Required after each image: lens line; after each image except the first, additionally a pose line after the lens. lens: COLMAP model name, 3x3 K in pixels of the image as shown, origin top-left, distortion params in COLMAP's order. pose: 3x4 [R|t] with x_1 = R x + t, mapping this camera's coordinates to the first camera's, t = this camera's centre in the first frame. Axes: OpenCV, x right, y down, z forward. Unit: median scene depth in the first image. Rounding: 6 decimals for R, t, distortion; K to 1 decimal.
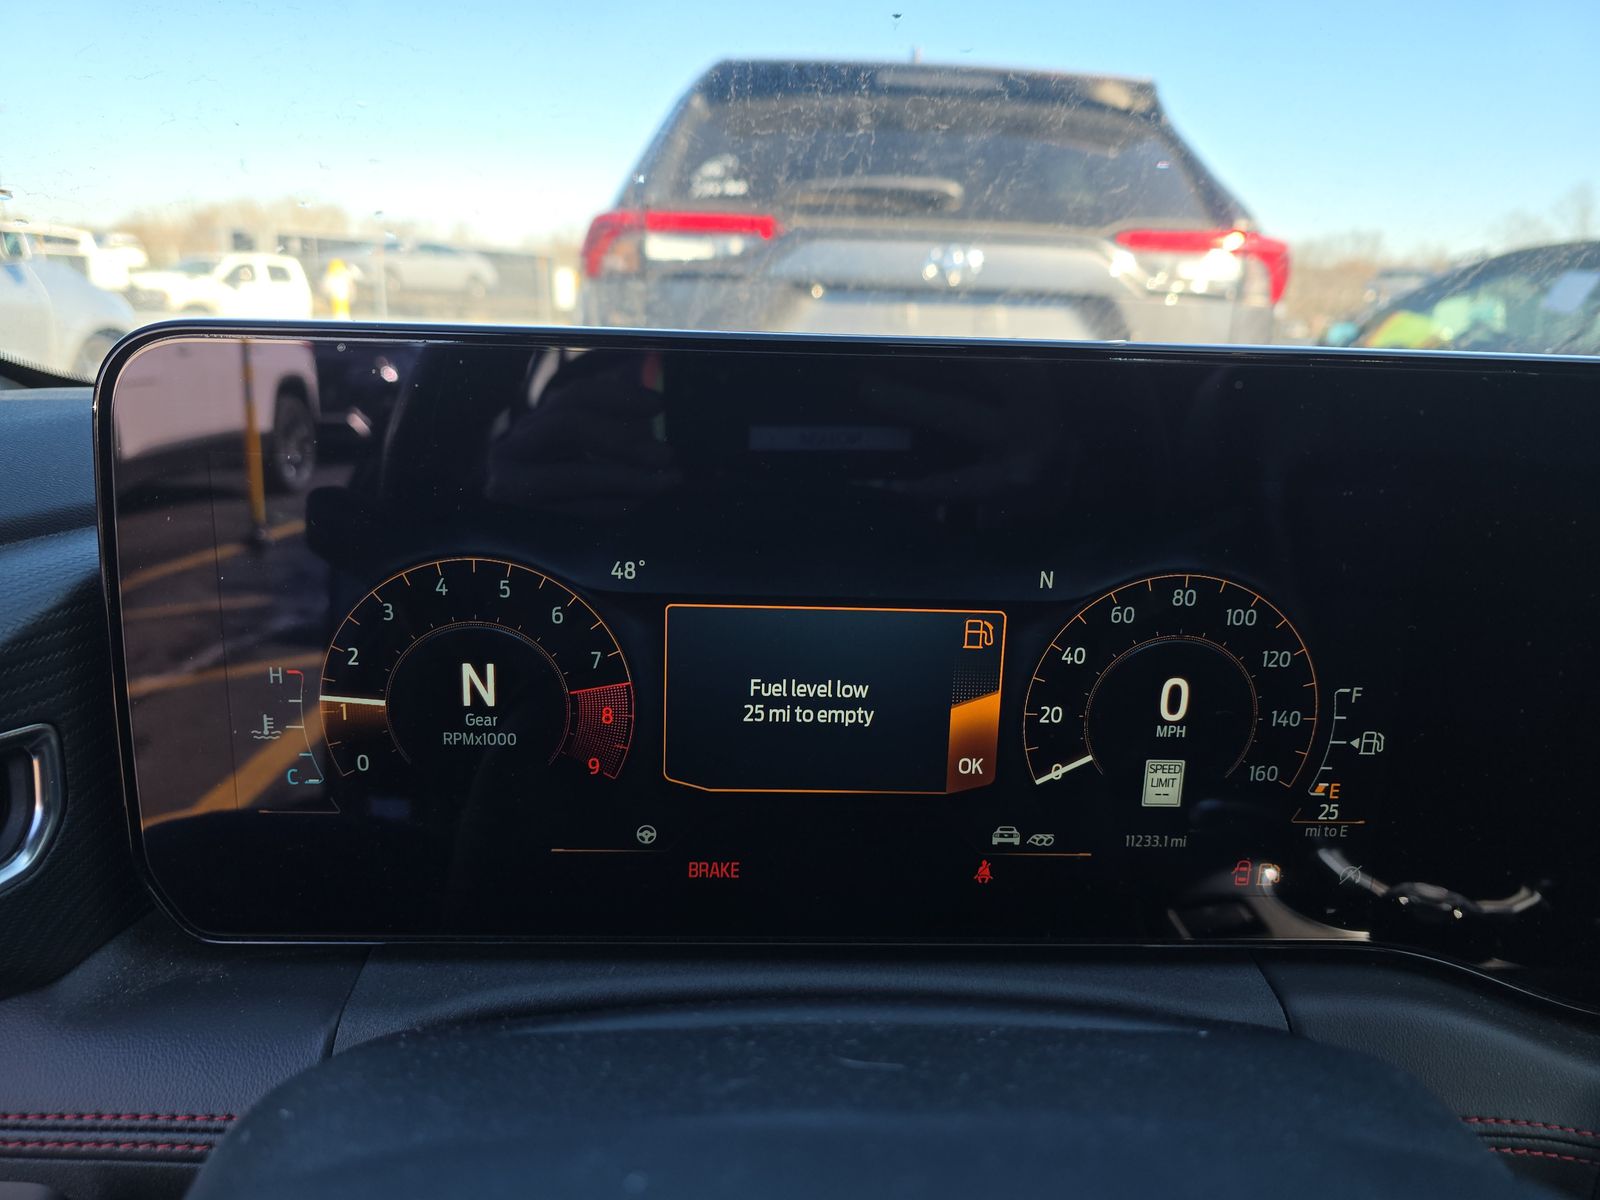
lens RADIAL K [[1069.1, 0, 799.7], [0, 1069.1, 598.0], [0, 0, 1]] dist [0.012129, 0.002337]
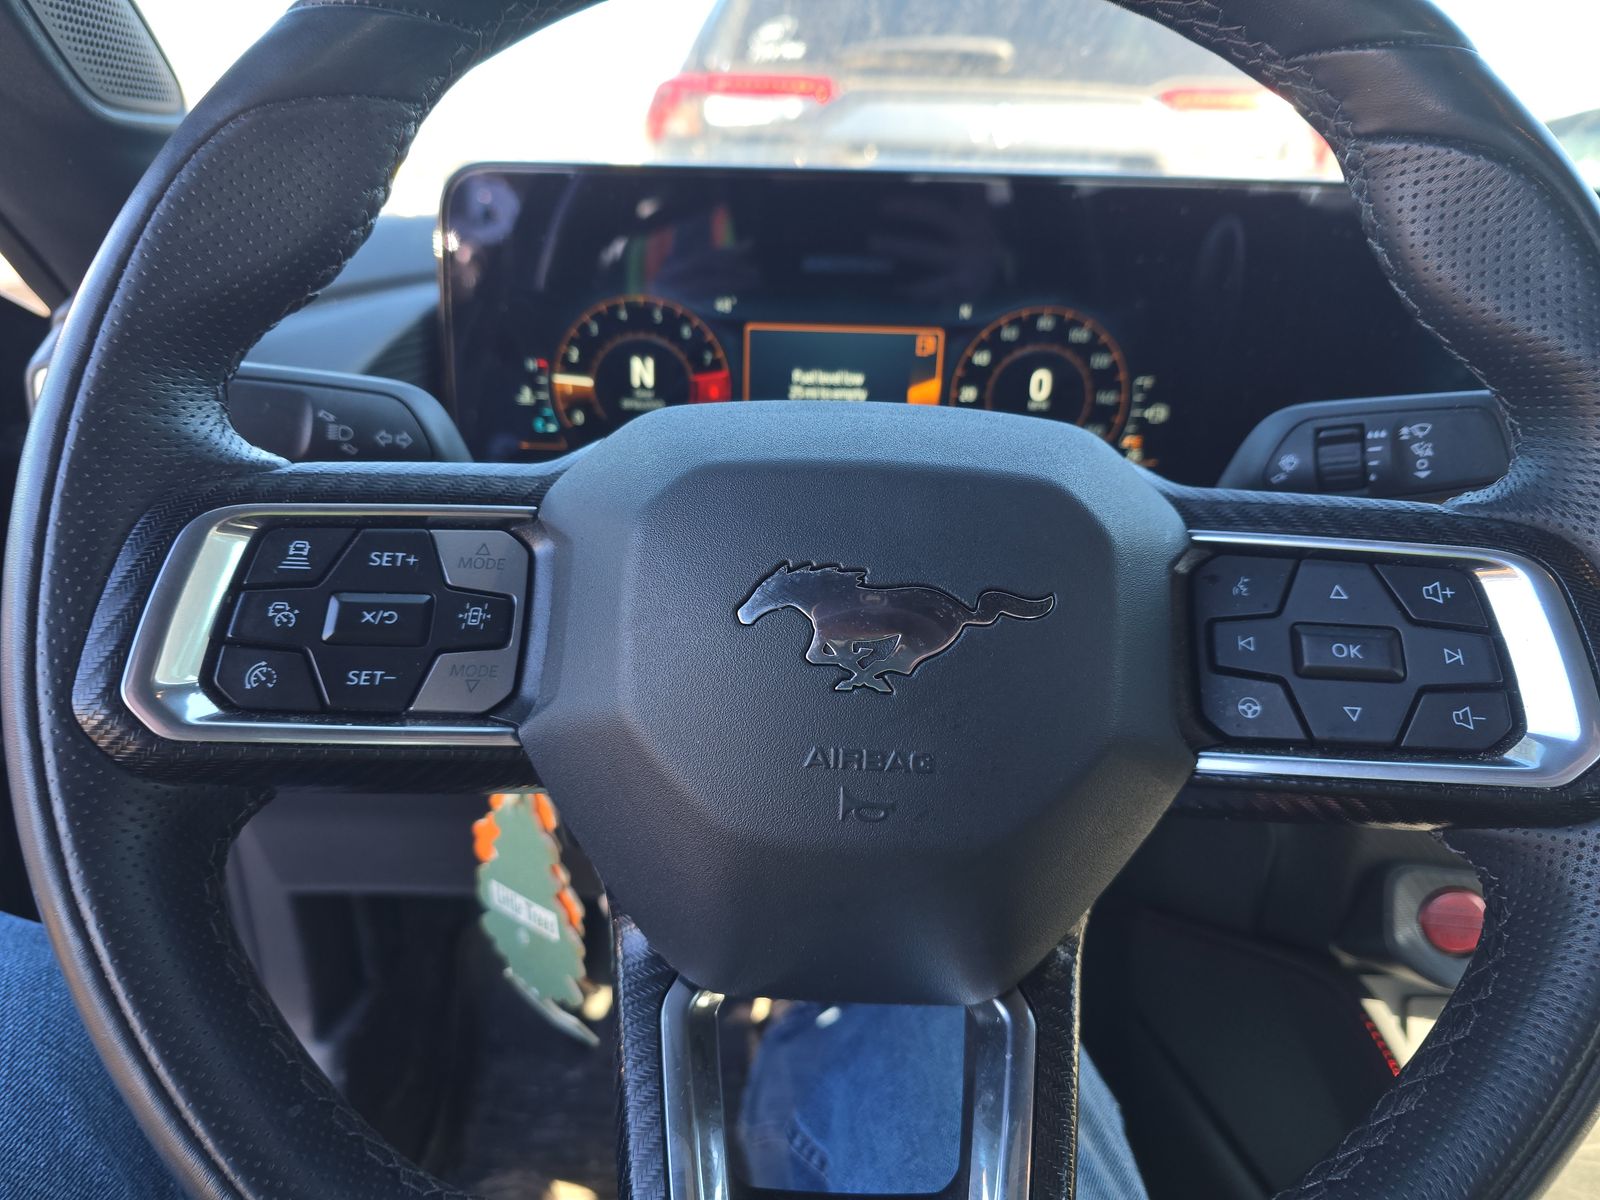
lens RADIAL K [[1069.1, 0, 800.1], [0, 1069.1, 602.8], [0, 0, 1]] dist [0.012129, 0.002337]
pose [[0.998625, 0.012999, -0.050782, 0.055710], [-0.007108, 0.993397, 0.114509, 0.249273], [0.051935, -0.113991, 0.992123, -0.774638]]
